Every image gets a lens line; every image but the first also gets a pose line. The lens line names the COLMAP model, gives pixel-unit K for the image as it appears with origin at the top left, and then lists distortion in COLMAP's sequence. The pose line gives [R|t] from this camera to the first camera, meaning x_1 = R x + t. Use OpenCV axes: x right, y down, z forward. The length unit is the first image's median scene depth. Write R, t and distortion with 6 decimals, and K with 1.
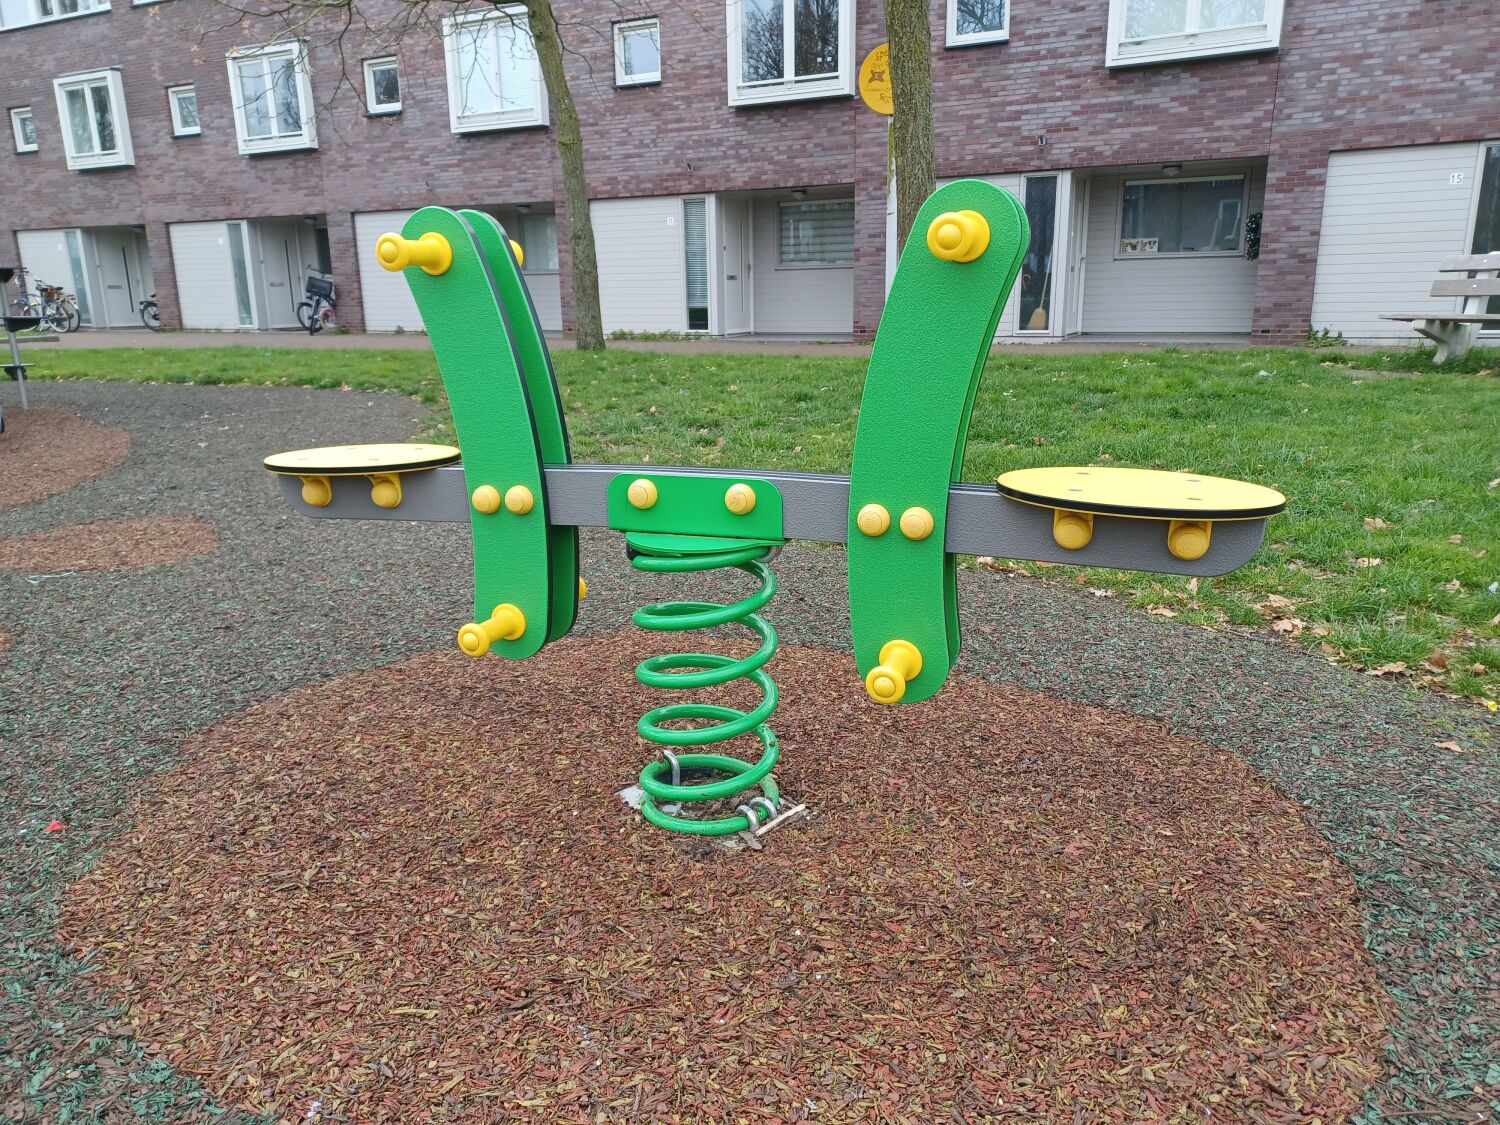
lens RADIAL K [[1072.2, 0, 750.9], [0, 1072.2, 557.5], [0, 0, 1]] dist [0.020084, -0.020935]
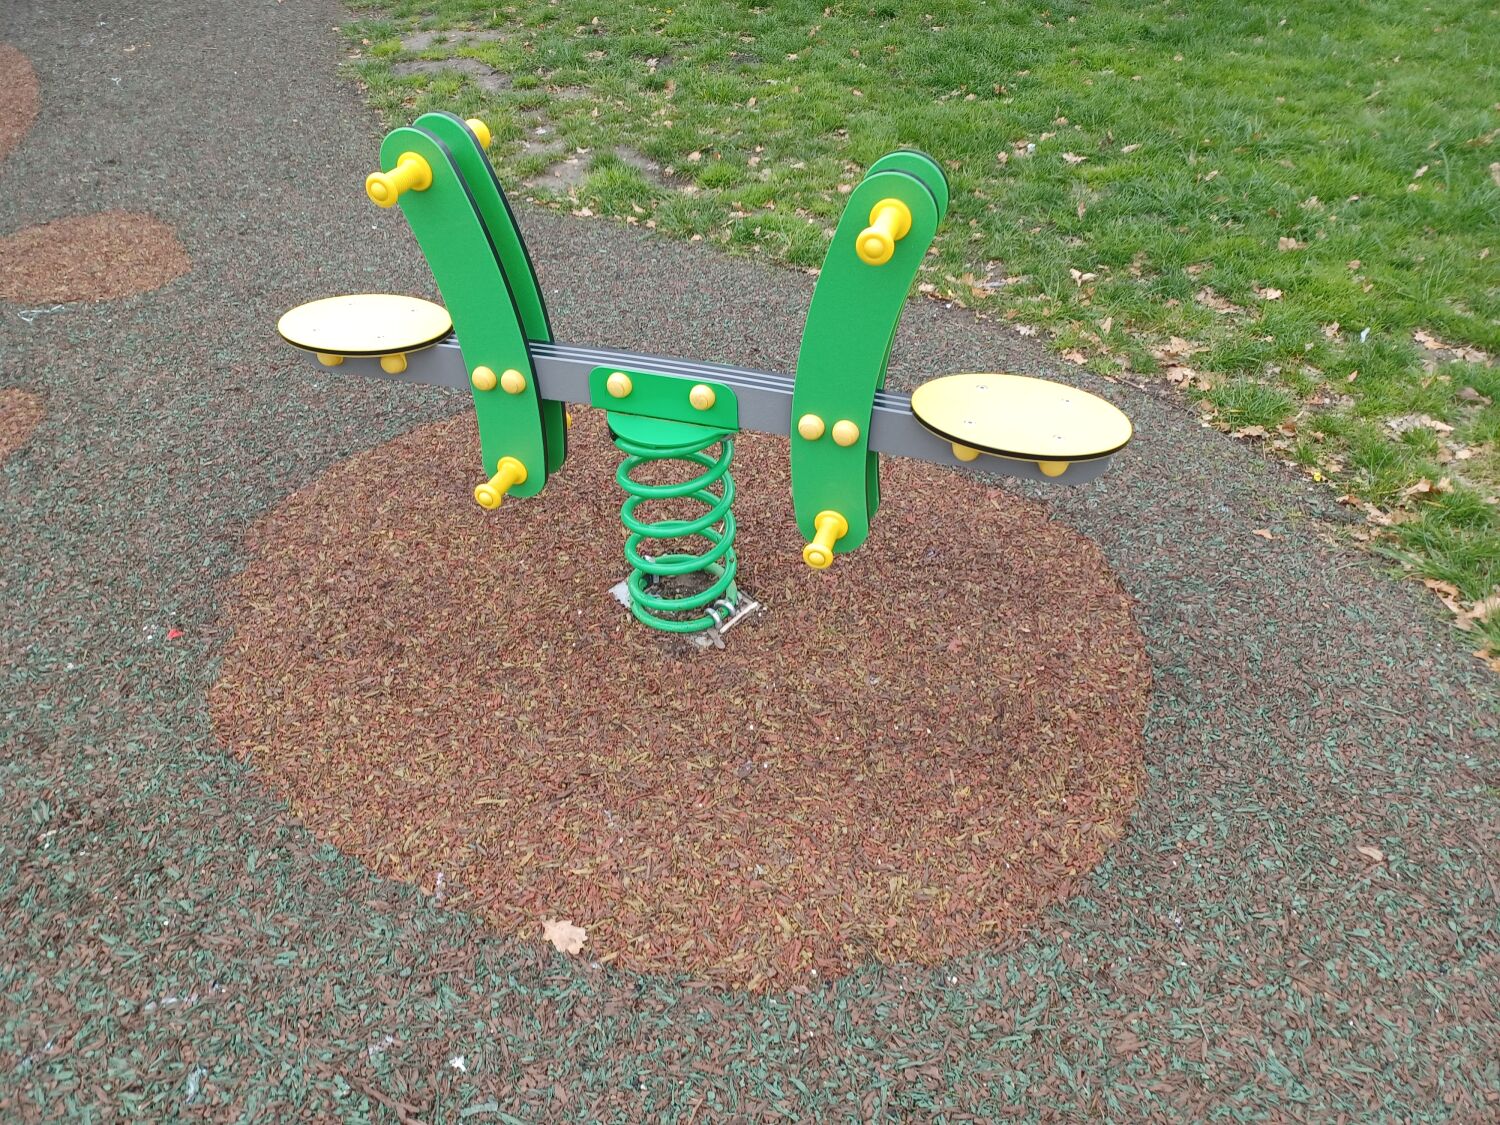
lens RADIAL K [[1072.2, 0, 751.2], [0, 1072.2, 556.7], [0, 0, 1]] dist [0.020084, -0.020935]
pose [[0.999148, -0.022448, 0.034642, -0.000451], [0.006374, 0.913053, 0.407791, -0.377610], [-0.040784, -0.407223, 0.912418, -0.170902]]
